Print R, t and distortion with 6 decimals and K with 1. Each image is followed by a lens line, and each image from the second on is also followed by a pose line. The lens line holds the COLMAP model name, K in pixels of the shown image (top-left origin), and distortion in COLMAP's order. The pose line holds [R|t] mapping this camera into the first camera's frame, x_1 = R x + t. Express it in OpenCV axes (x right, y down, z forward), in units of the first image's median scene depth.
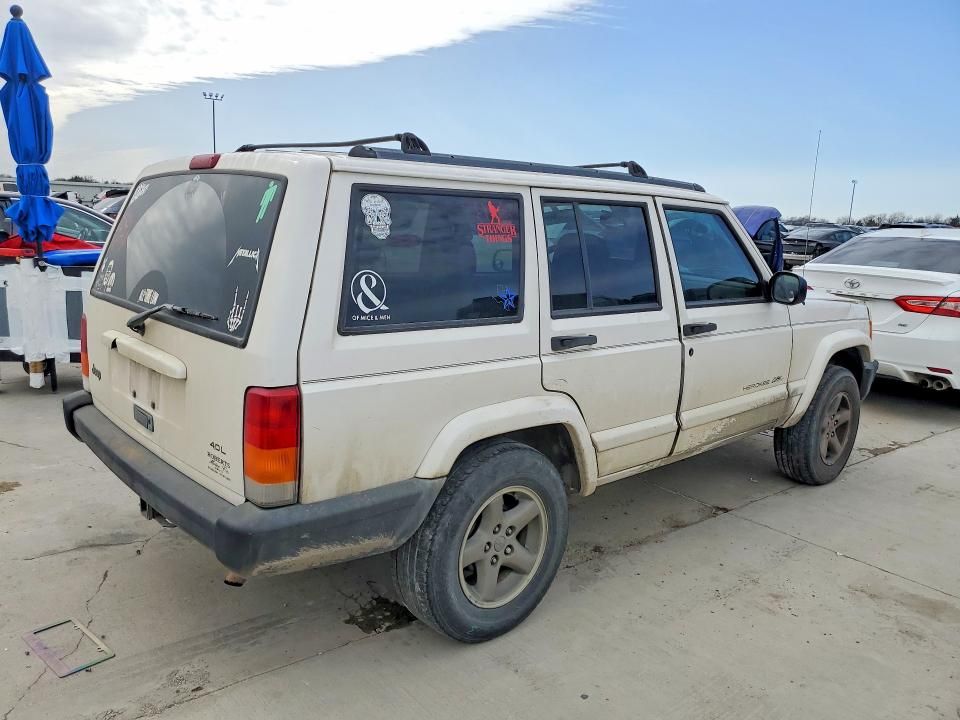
lens RADIAL K [[726.6, 0, 480.0], [0, 726.6, 360.0], [0, 0, 1]] dist [0.080938, -0.095622]
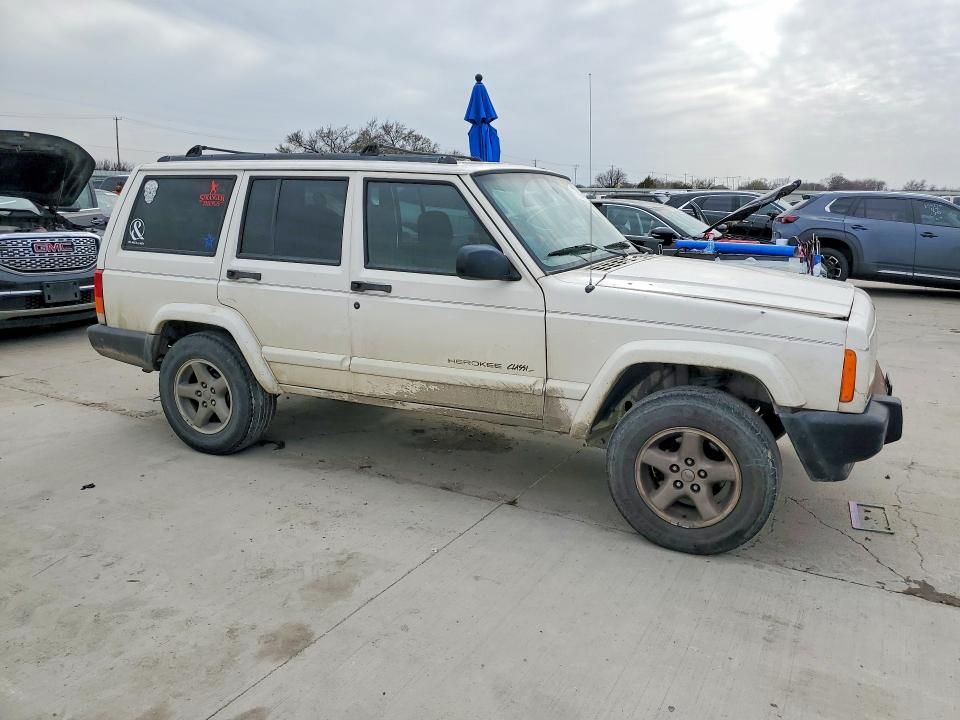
lens RADIAL K [[726.6, 0, 480.0], [0, 726.6, 360.0], [0, 0, 1]] dist [0.080938, -0.095622]
pose [[0.401100, 0.160593, -0.901847, 1.689824], [-0.176878, 0.979563, 0.095765, -0.084029], [0.898795, 0.121105, 0.421308, 0.842094]]
